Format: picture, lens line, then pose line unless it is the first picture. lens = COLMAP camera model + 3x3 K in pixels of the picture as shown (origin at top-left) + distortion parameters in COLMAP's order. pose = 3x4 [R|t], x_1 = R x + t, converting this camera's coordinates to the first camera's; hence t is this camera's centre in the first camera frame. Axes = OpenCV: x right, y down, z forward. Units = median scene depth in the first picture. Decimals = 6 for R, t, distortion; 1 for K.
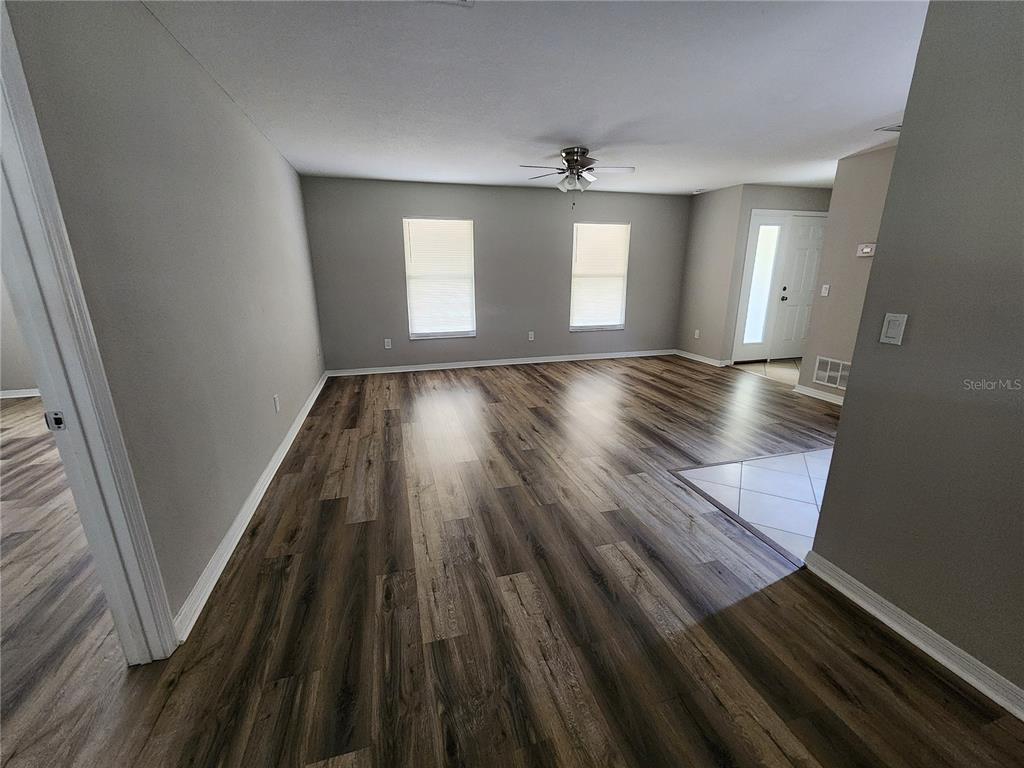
lens RADIAL K [[420.2, 0, 509.9], [0, 420.2, 386.5], [0, 0, 1]] dist [-0.000339, 0.000060]
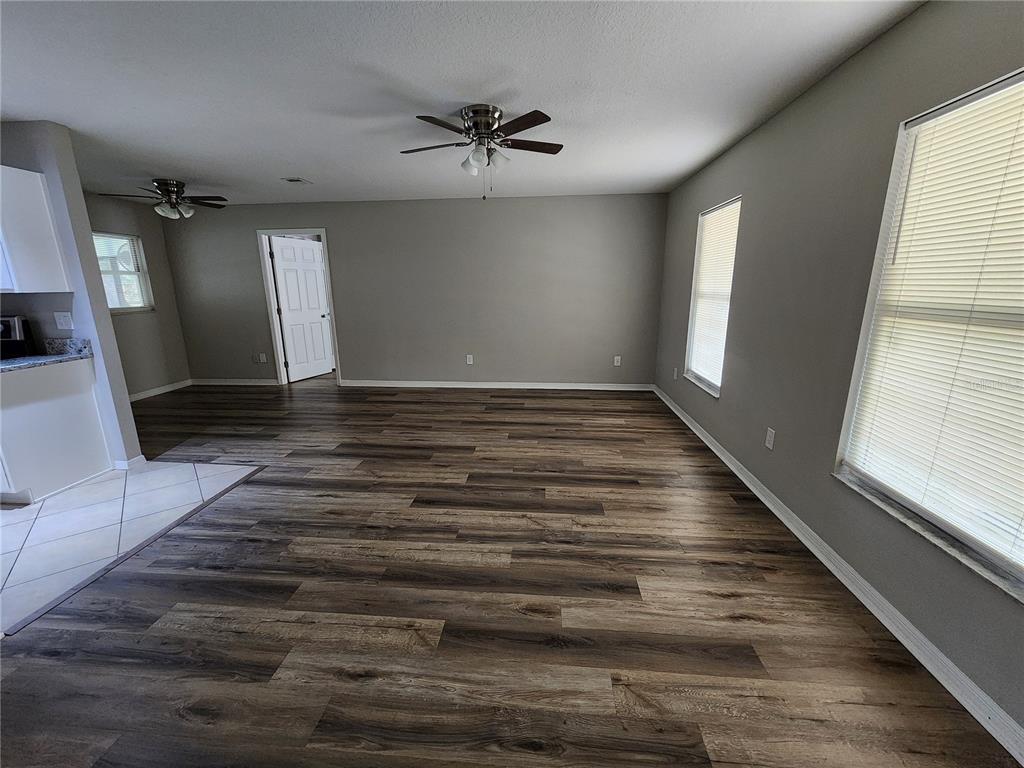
lens RADIAL K [[420.2, 0, 509.9], [0, 420.2, 386.5], [0, 0, 1]] dist [-0.000339, 0.000060]
pose [[-0.353268, 0.225301, -0.907987, 0.913871], [-0.244404, 0.914635, 0.322040, -0.420825], [0.903033, 0.335683, -0.268047, 1.477431]]
